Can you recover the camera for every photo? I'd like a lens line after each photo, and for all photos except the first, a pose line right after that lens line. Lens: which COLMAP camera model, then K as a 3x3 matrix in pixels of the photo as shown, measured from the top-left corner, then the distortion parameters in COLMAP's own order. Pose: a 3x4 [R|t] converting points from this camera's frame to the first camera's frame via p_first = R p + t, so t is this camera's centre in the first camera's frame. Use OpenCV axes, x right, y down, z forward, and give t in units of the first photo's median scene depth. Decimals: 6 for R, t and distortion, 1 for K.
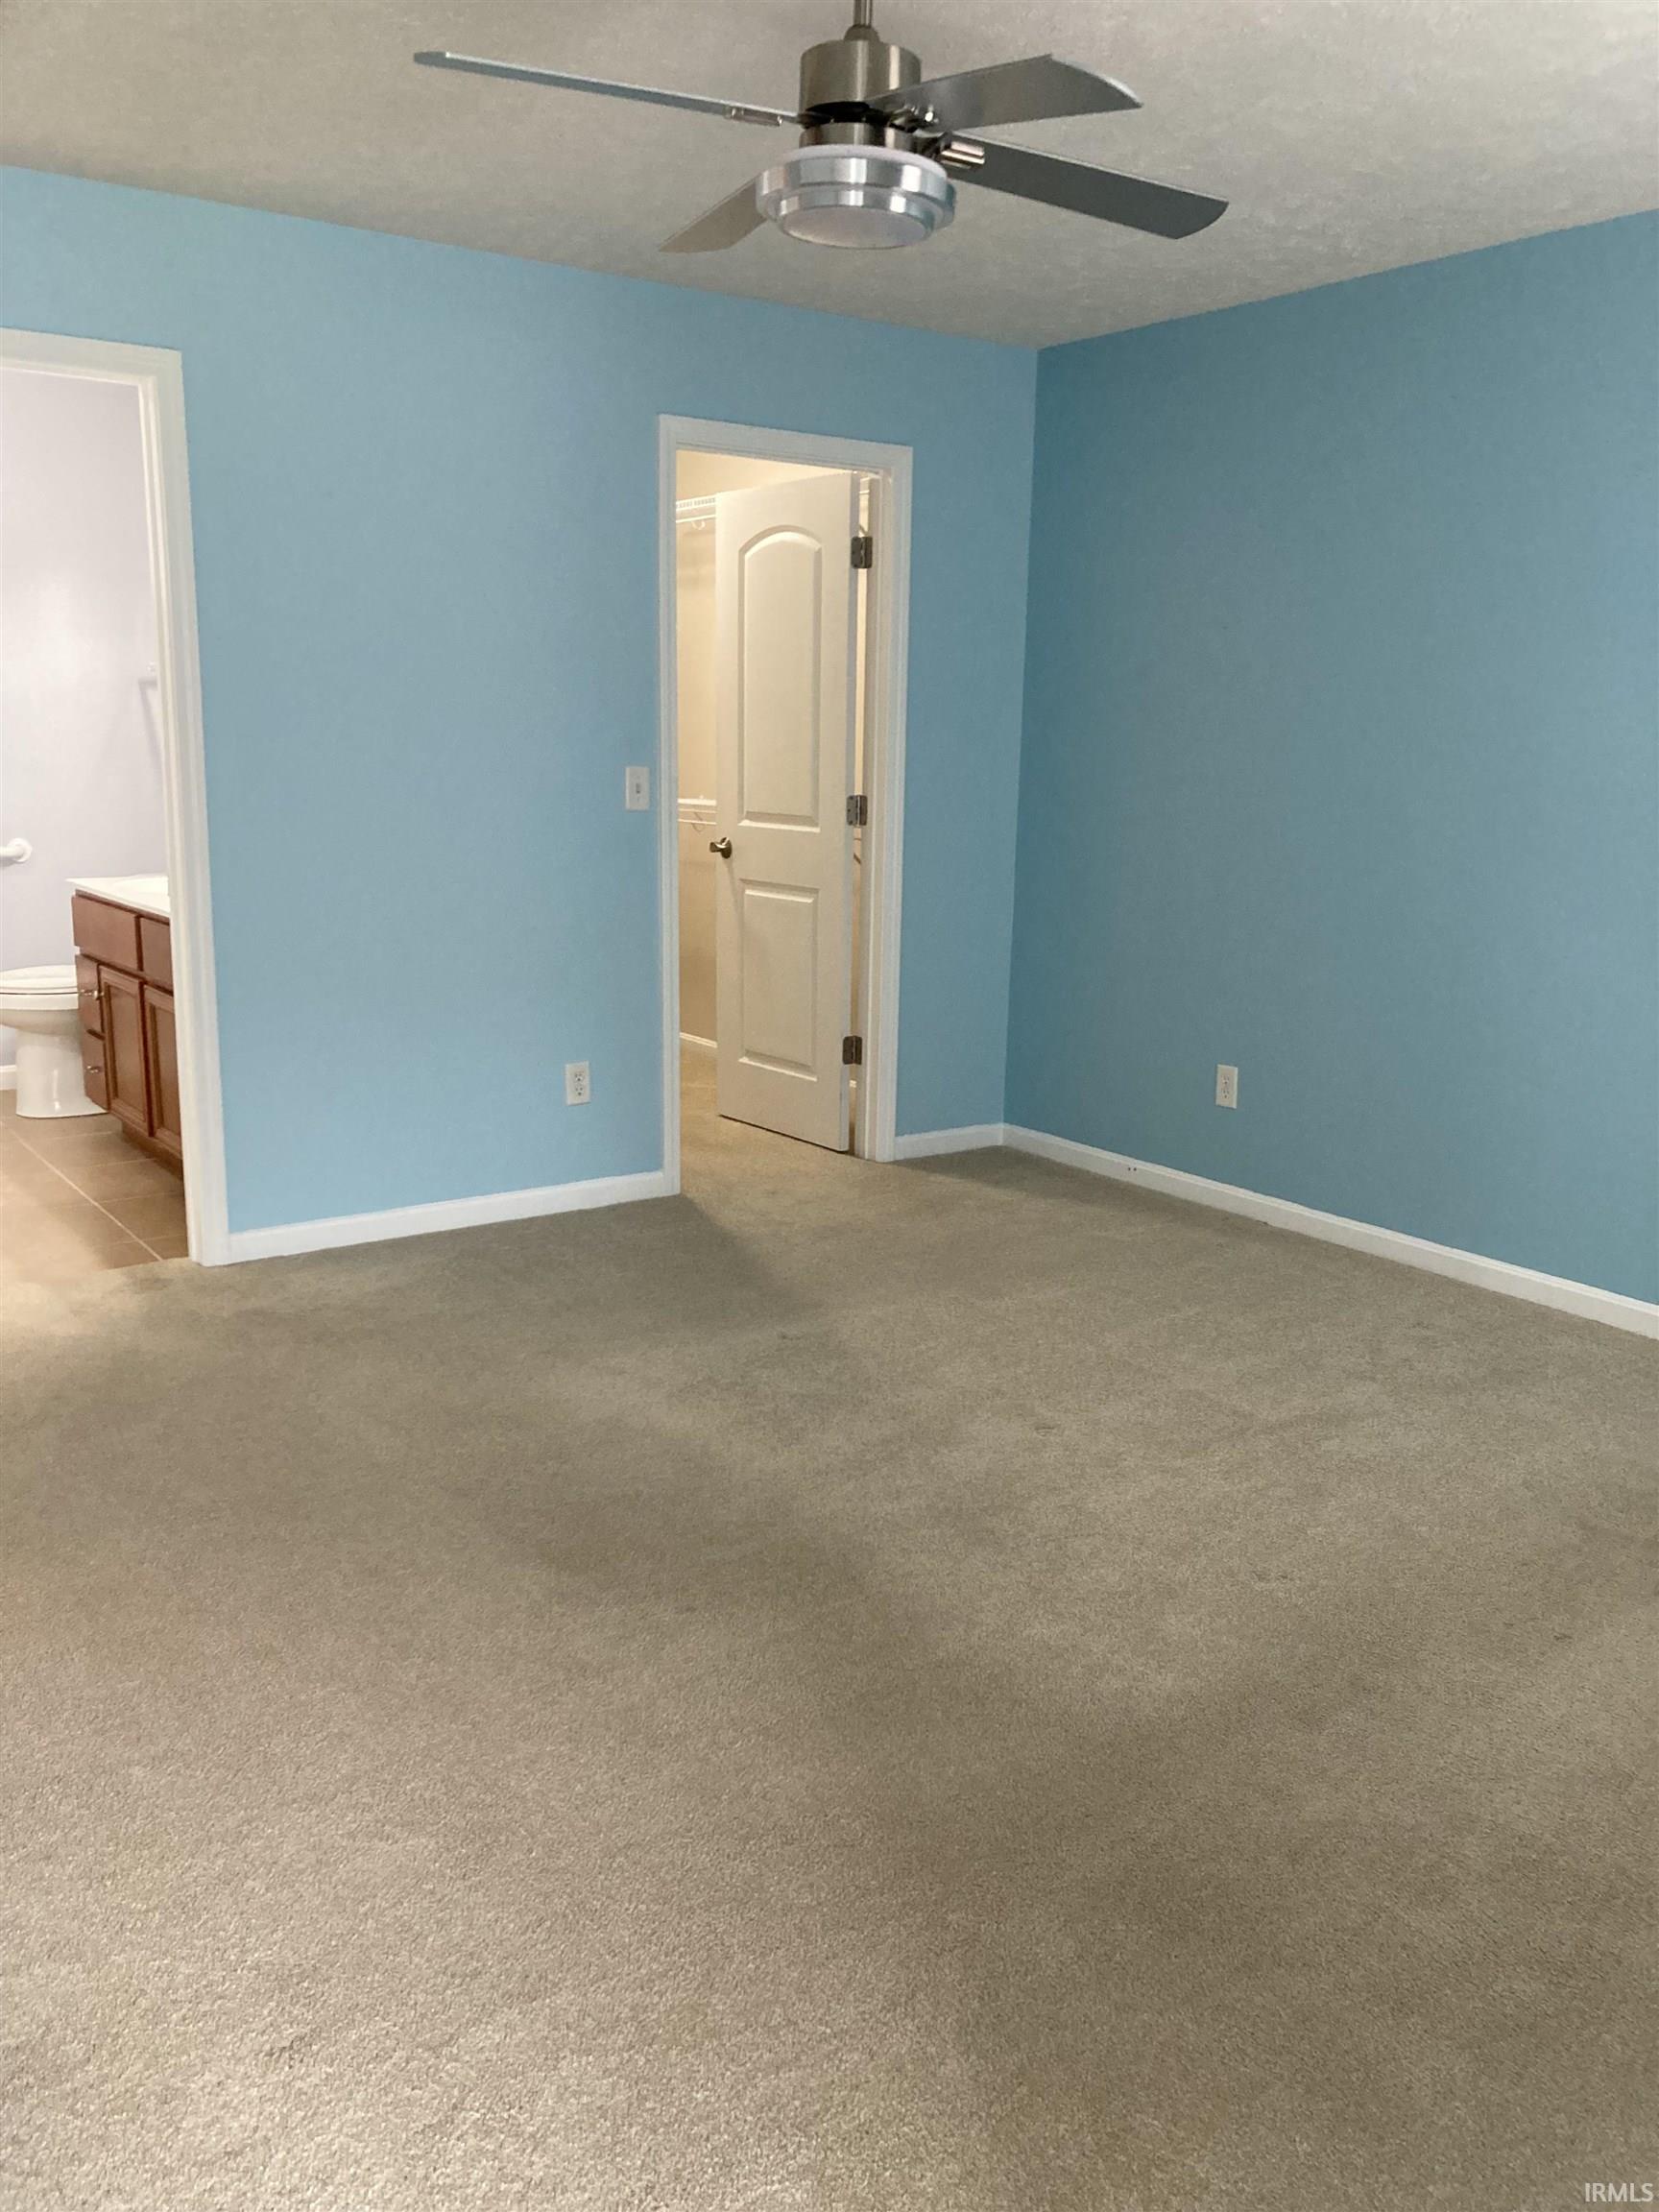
lens RADIAL K [[1822.4, 0, 841.7], [0, 1822.4, 1109.7], [0, 0, 1]] dist [0.021499, -0.007772]
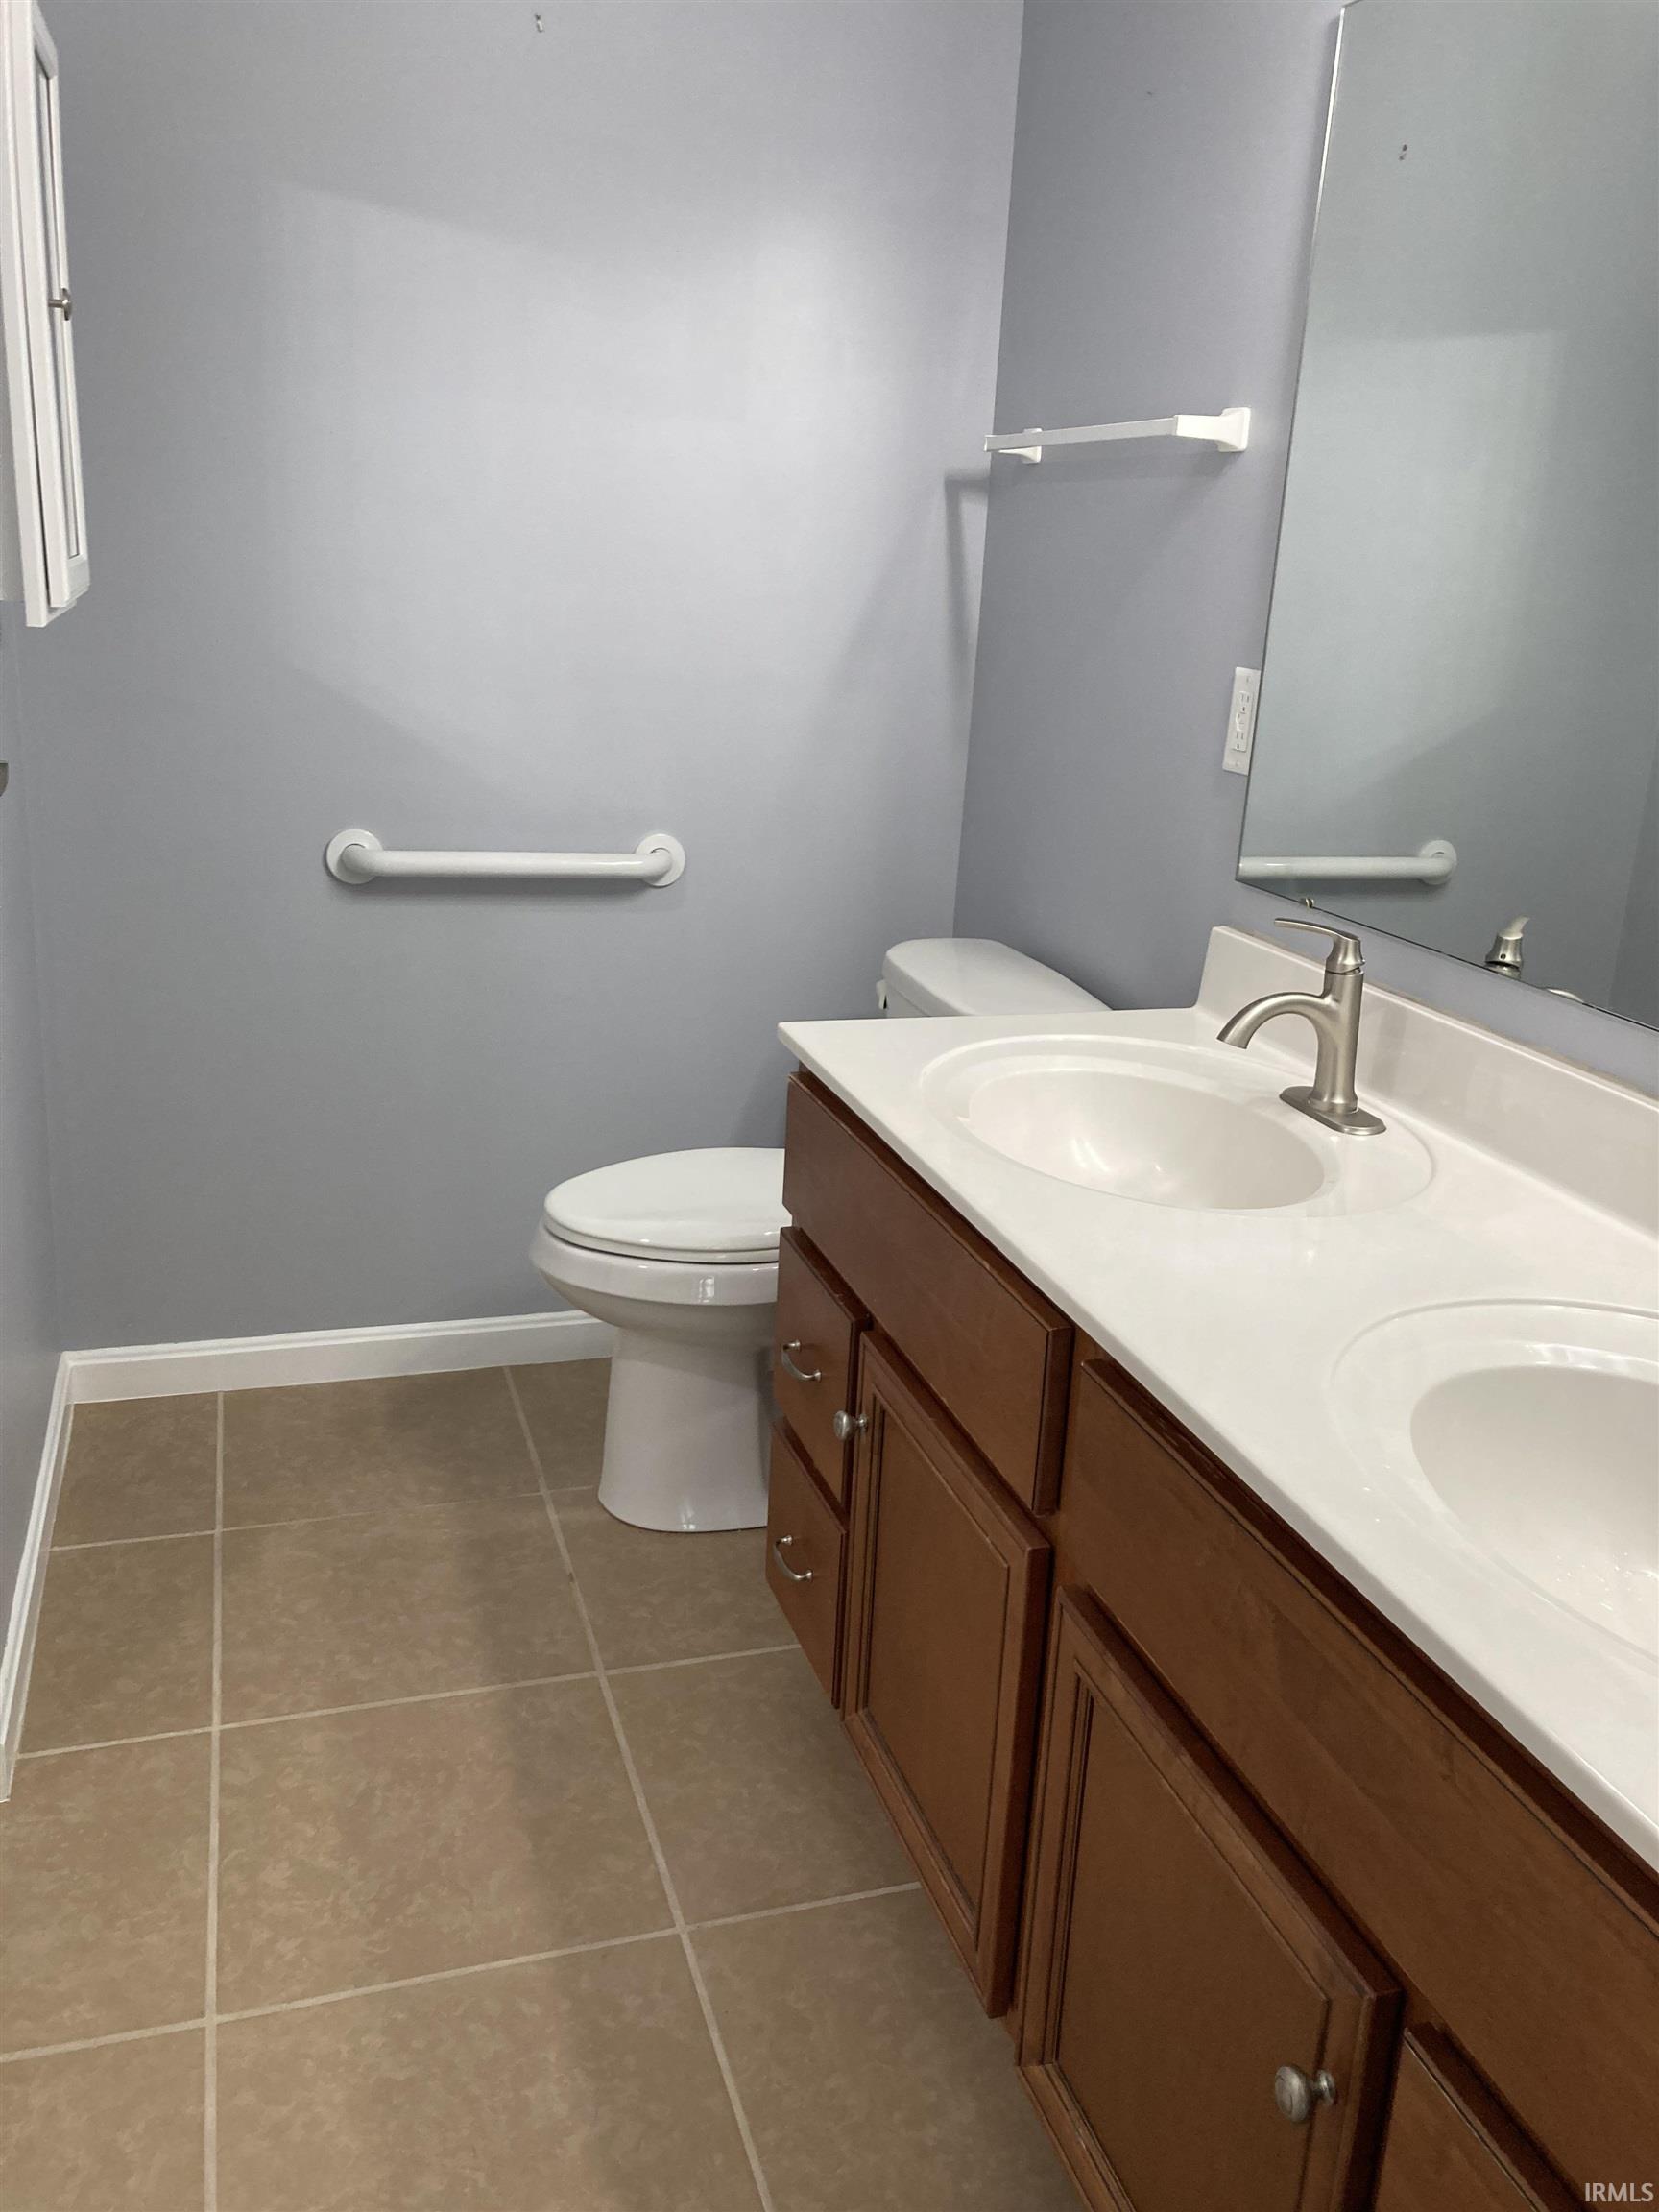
lens RADIAL K [[1822.4, 0, 841.7], [0, 1822.4, 1109.7], [0, 0, 1]] dist [0.021499, -0.007772]
pose [[0.950839, 0.117584, -0.286496, -0.286049], [-0.094410, 0.991138, 0.093449, -0.134938], [0.294945, -0.061807, 0.953513, 0.614241]]
